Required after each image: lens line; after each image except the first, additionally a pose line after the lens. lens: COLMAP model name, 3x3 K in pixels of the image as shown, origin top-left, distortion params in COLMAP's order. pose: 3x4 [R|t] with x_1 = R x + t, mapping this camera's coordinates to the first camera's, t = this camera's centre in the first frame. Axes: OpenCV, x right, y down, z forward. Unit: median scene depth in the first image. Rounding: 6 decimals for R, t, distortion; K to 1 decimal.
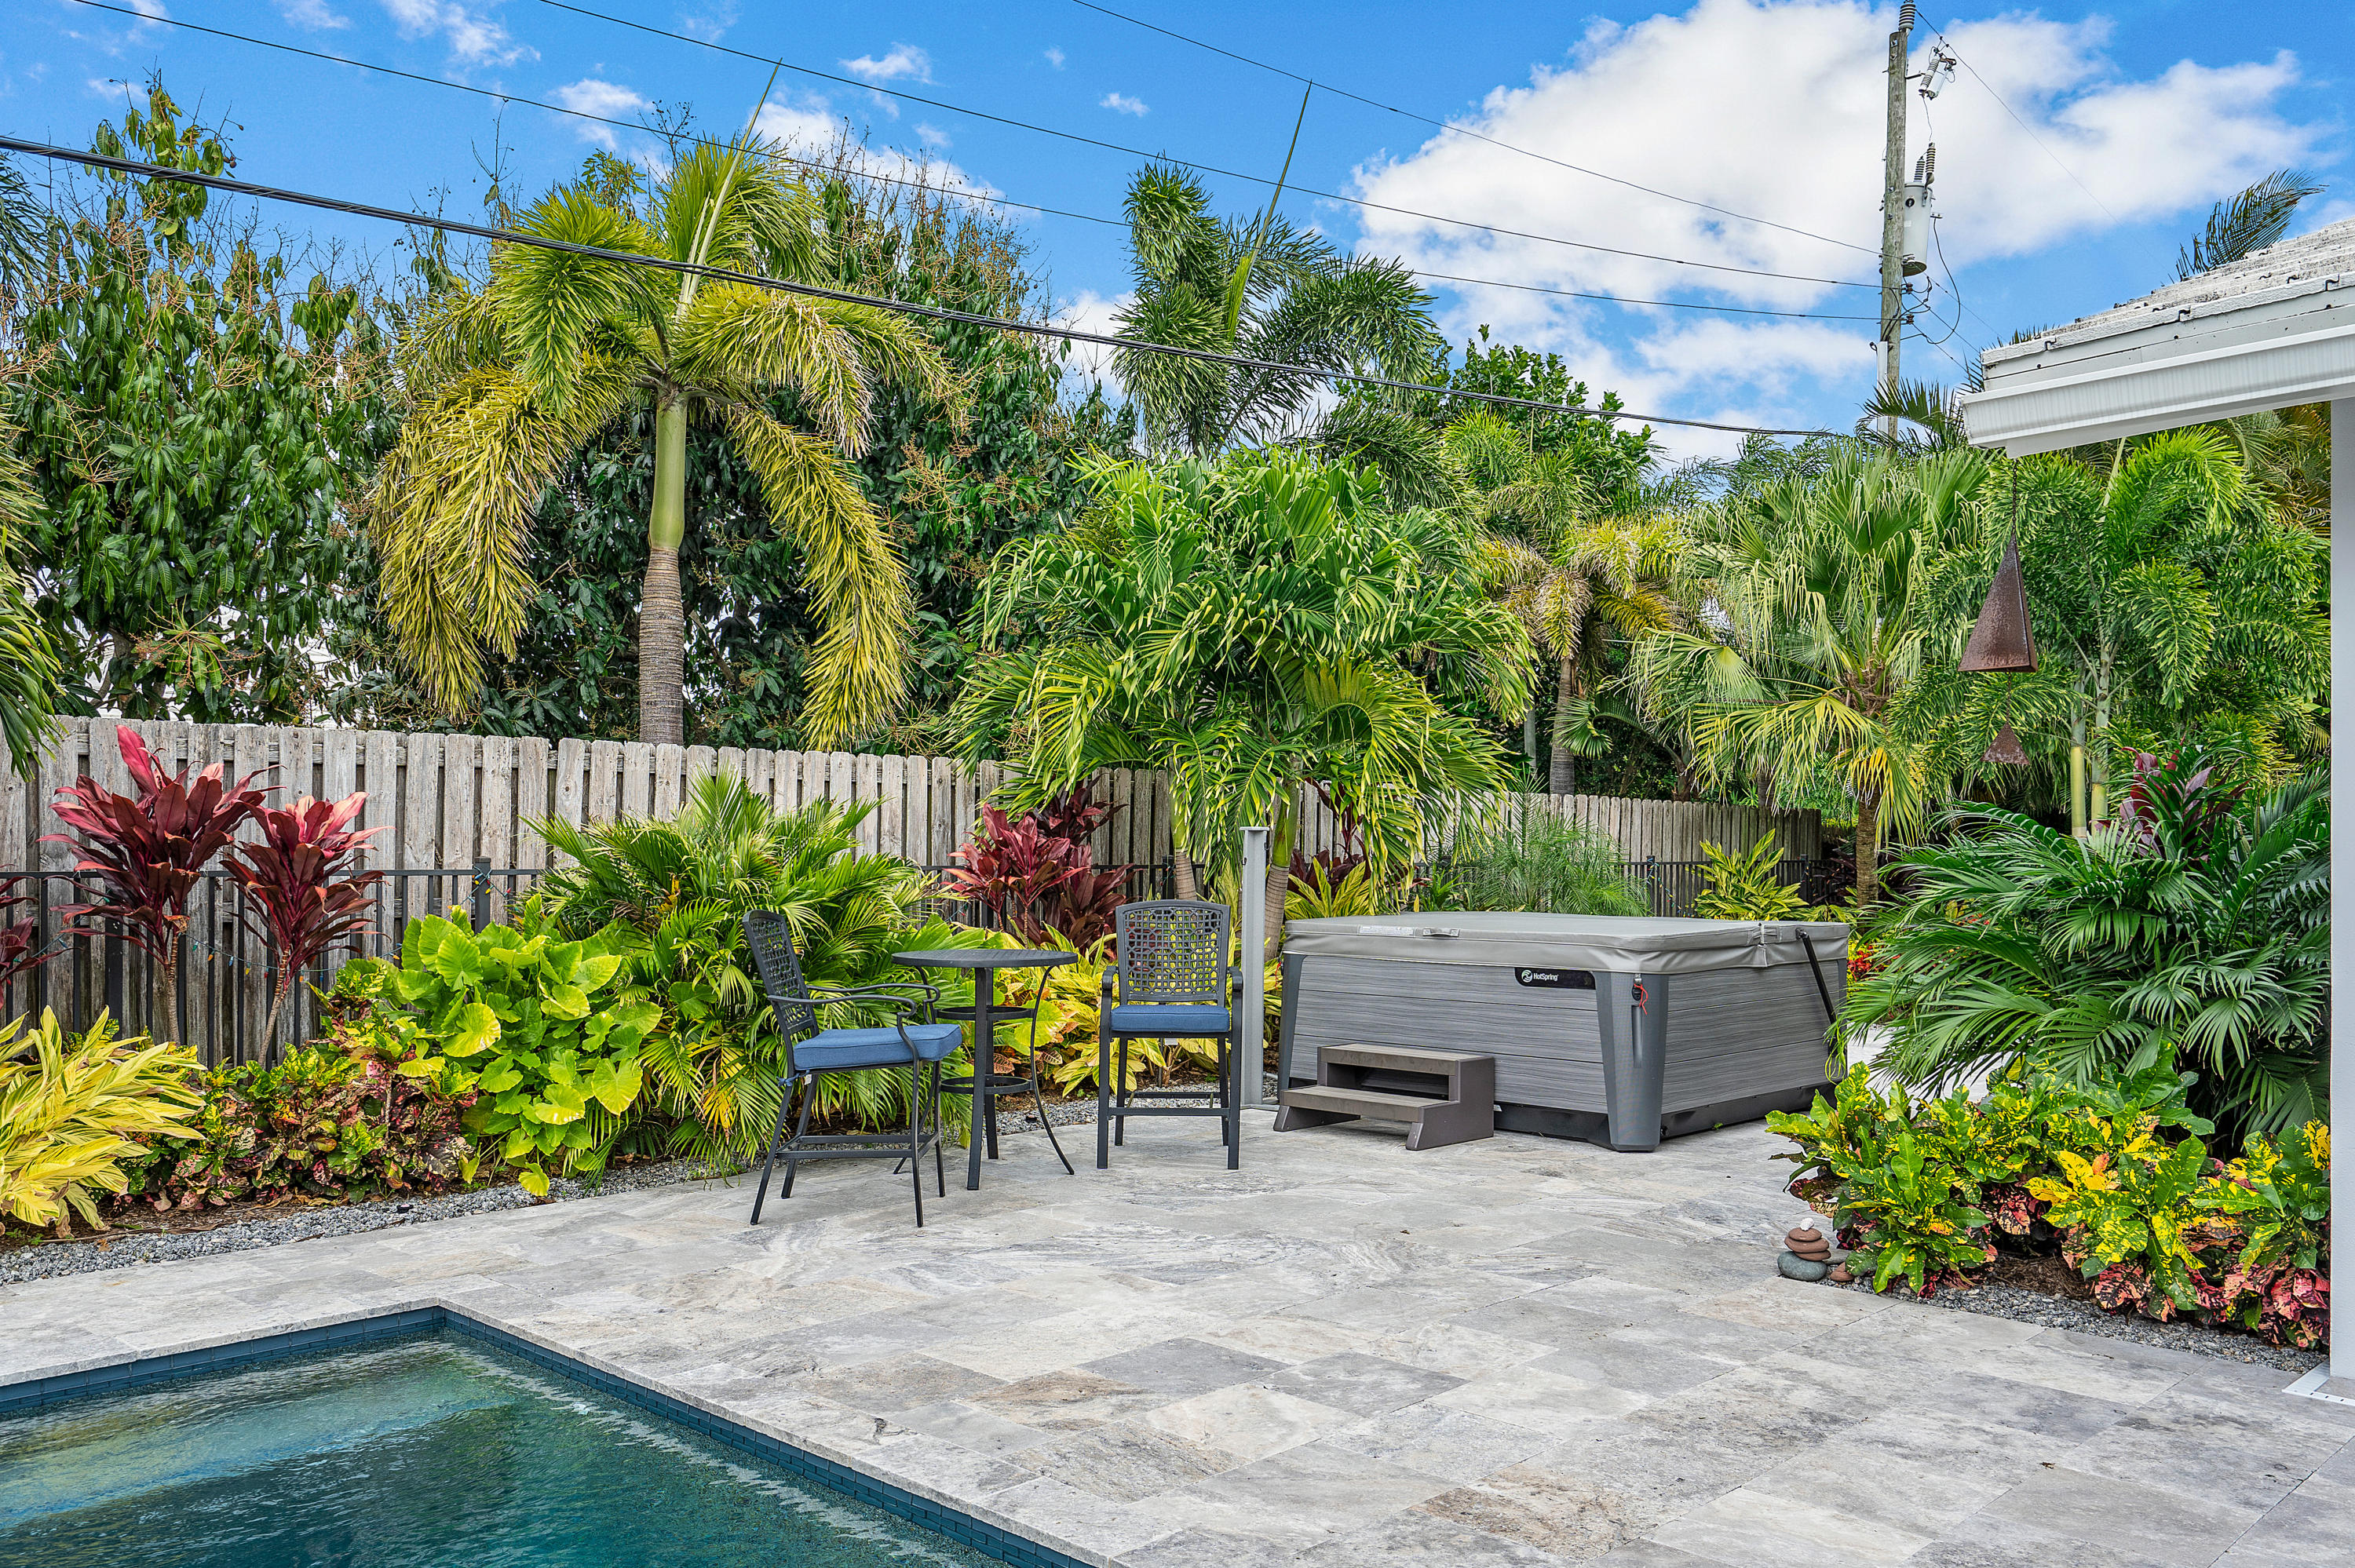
lens RADIAL K [[1809.5, 0, 1179.3], [0, 1809.5, 792.5], [0, 0, 1]] dist [0.032558, -0.000086]
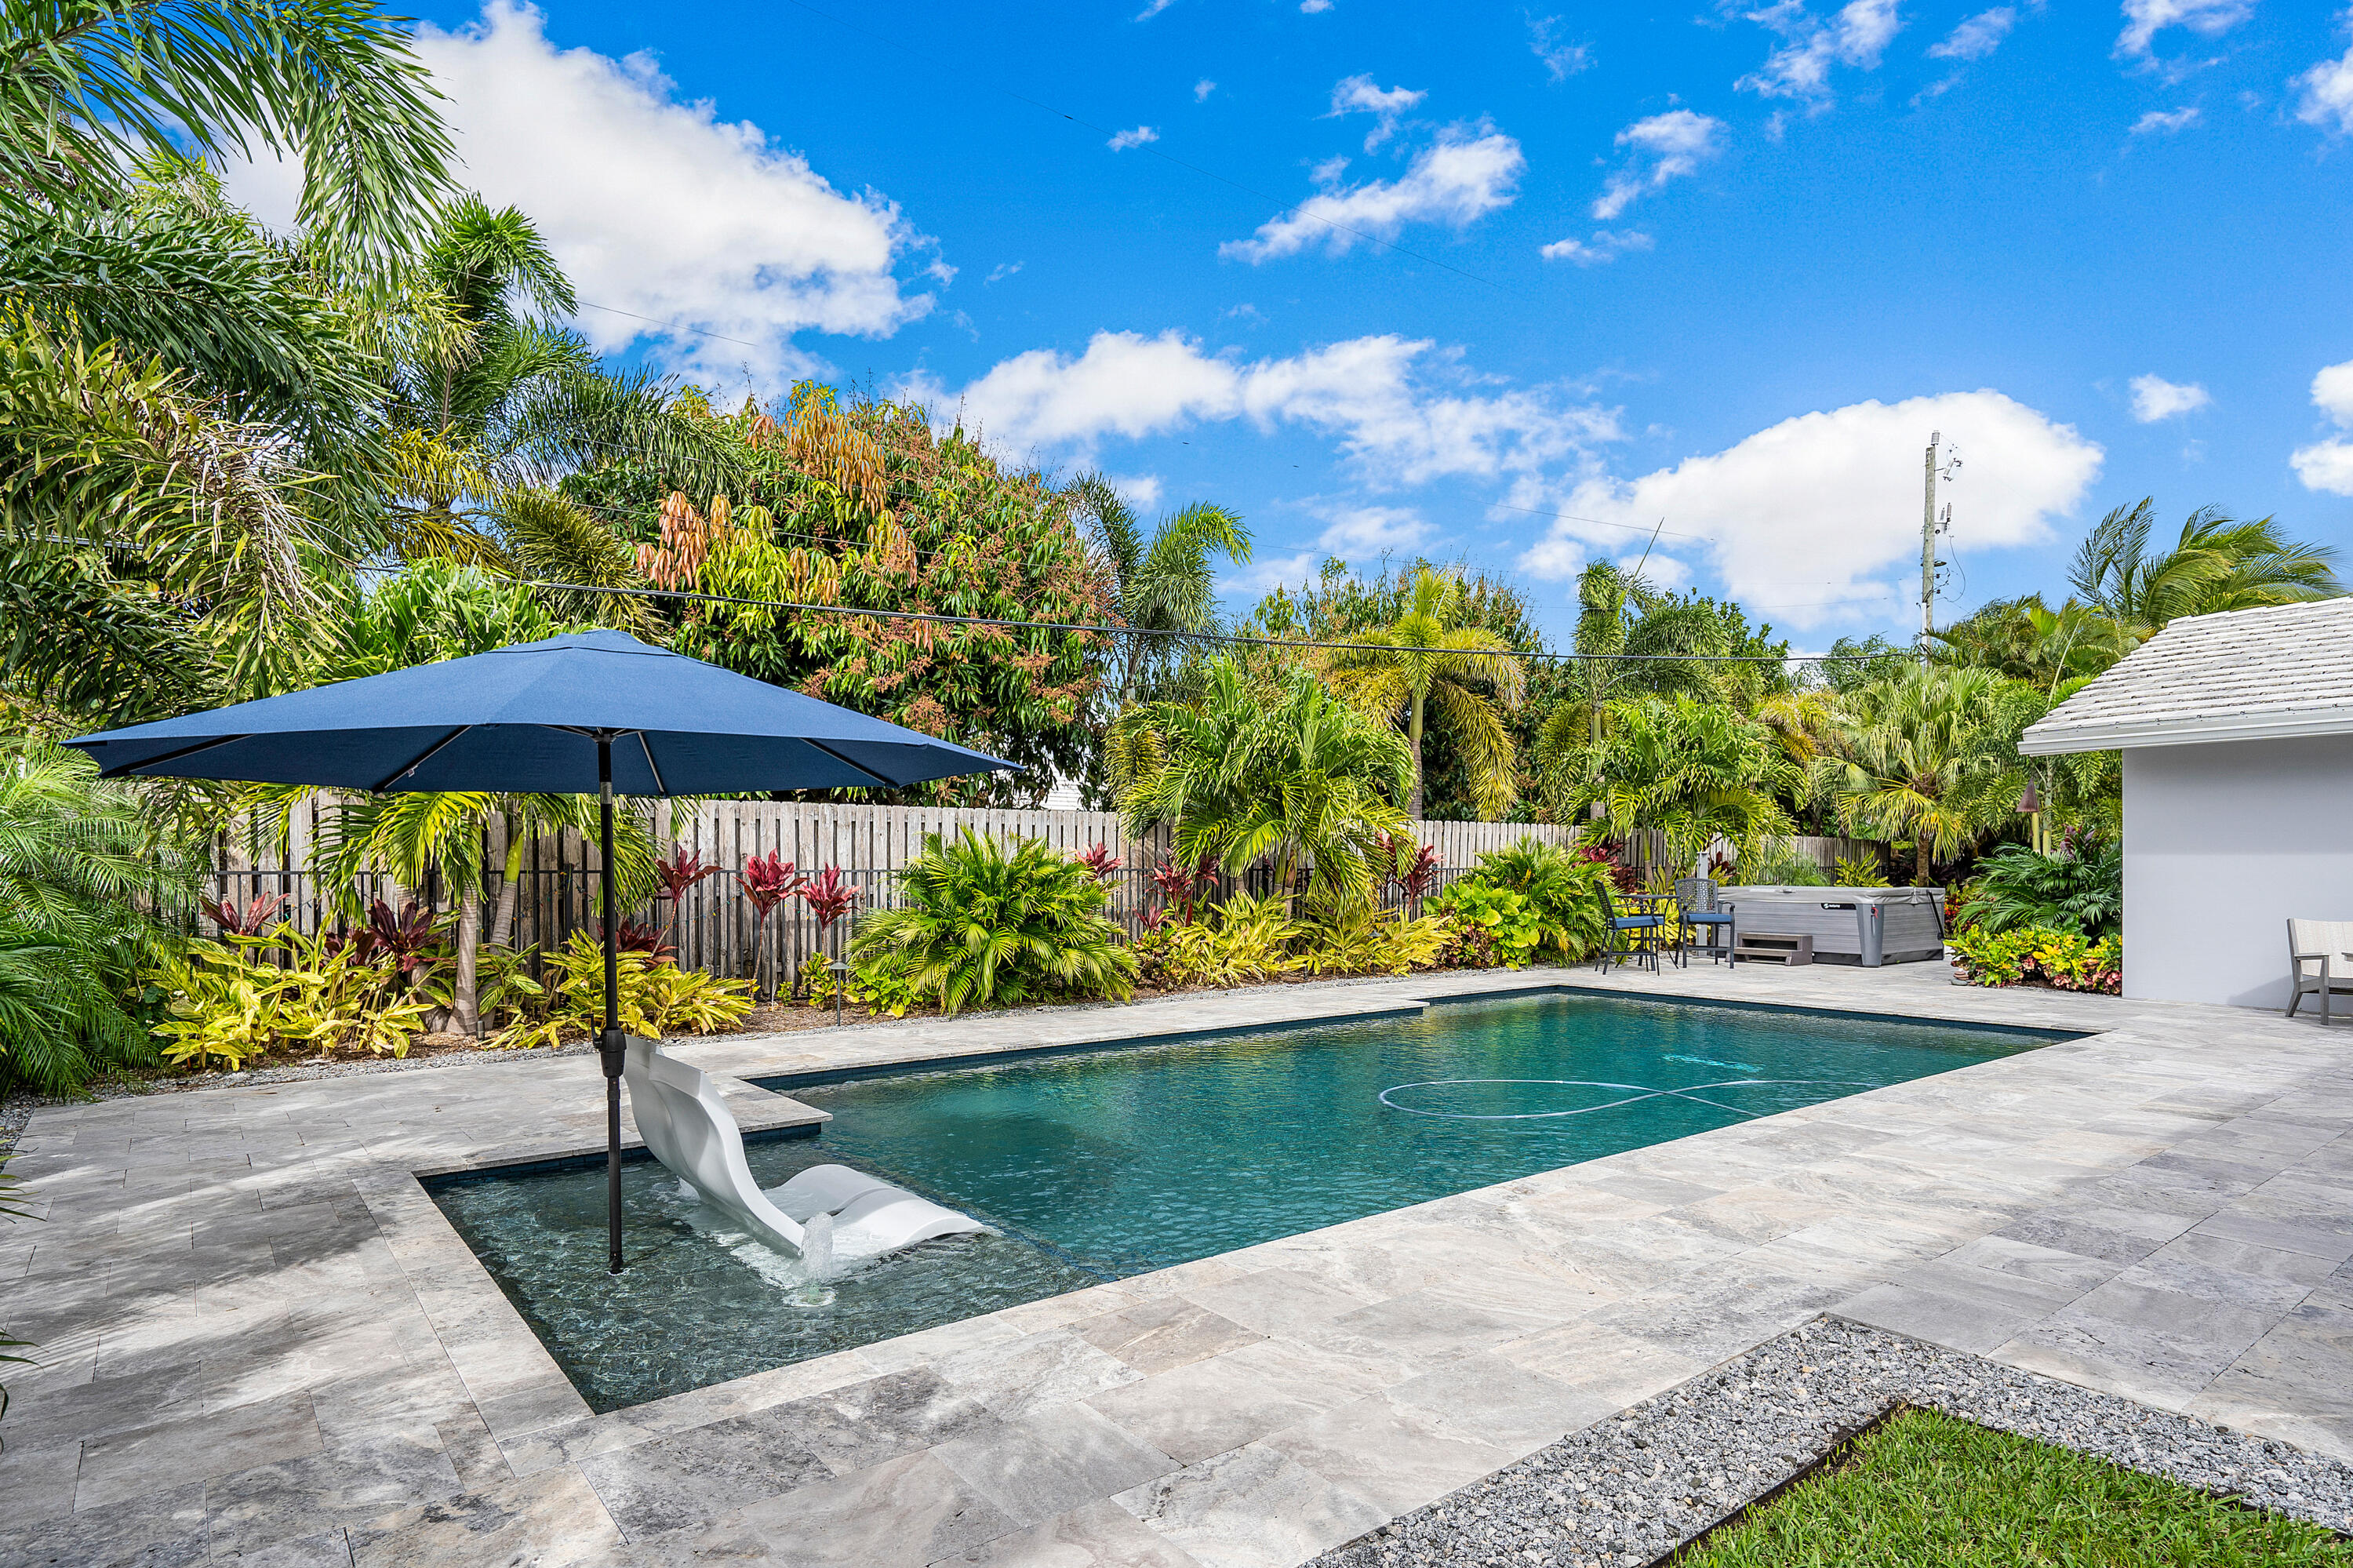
lens RADIAL K [[1210.6, 0, 1173.1], [0, 1210.6, 836.5], [0, 0, 1]] dist [0.000955, 0.000206]
pose [[0.988722, -0.006374, -0.149627, -0.529925], [0.007781, 0.999931, 0.008821, -0.029417], [0.149561, -0.009885, 0.988703, -0.999980]]
